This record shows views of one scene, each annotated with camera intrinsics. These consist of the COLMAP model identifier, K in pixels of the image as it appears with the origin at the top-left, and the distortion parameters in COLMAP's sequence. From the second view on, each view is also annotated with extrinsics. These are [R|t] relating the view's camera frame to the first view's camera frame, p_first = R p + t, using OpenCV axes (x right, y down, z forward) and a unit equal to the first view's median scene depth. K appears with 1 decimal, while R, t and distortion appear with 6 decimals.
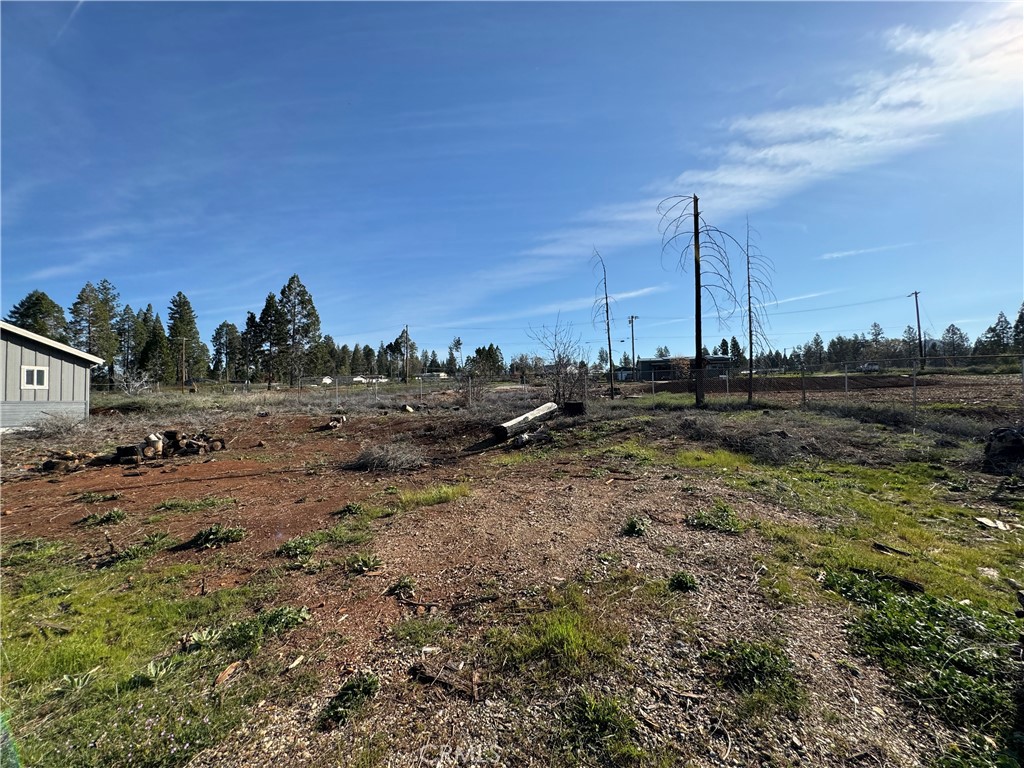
lens RADIAL K [[406.1, 0, 512.0], [0, 406.1, 384.0], [0, 0, 1]] dist [-0.000442, -0.000060]
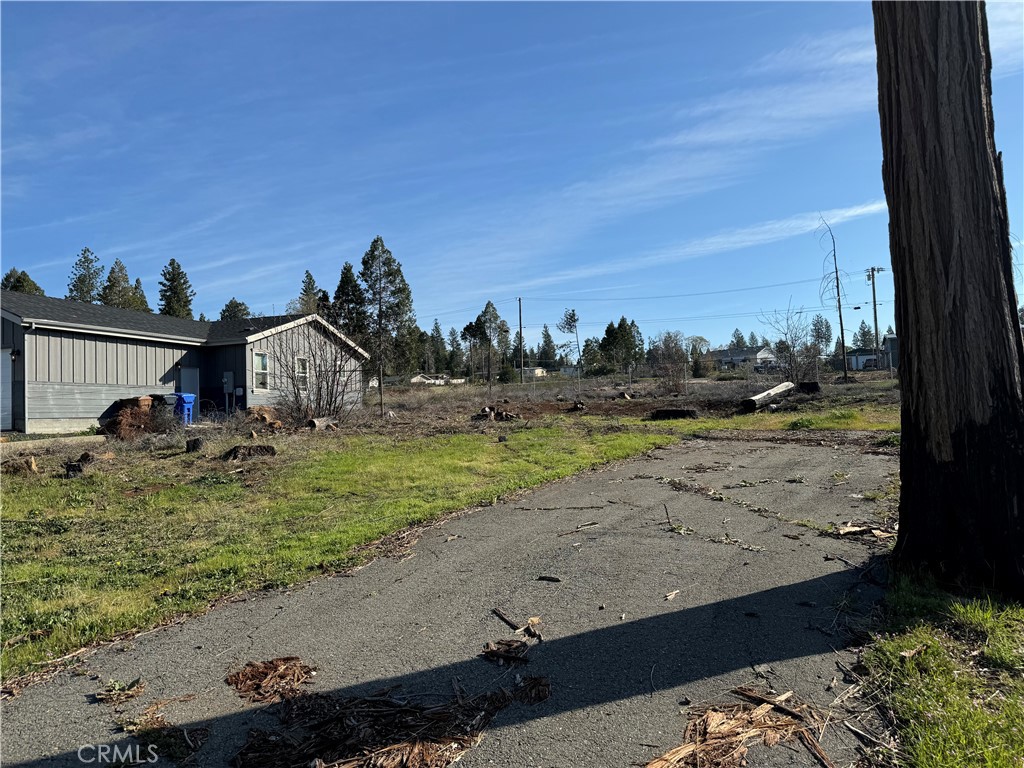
lens RADIAL K [[714.8, 0, 511.8], [0, 714.8, 388.6], [0, 0, 1]] dist [0.084800, -0.115593]
pose [[0.983368, -0.019680, -0.180557, -0.054442], [0.020050, 0.999799, 0.000225, 0.009032], [0.180516, -0.003842, 0.983565, -0.202294]]
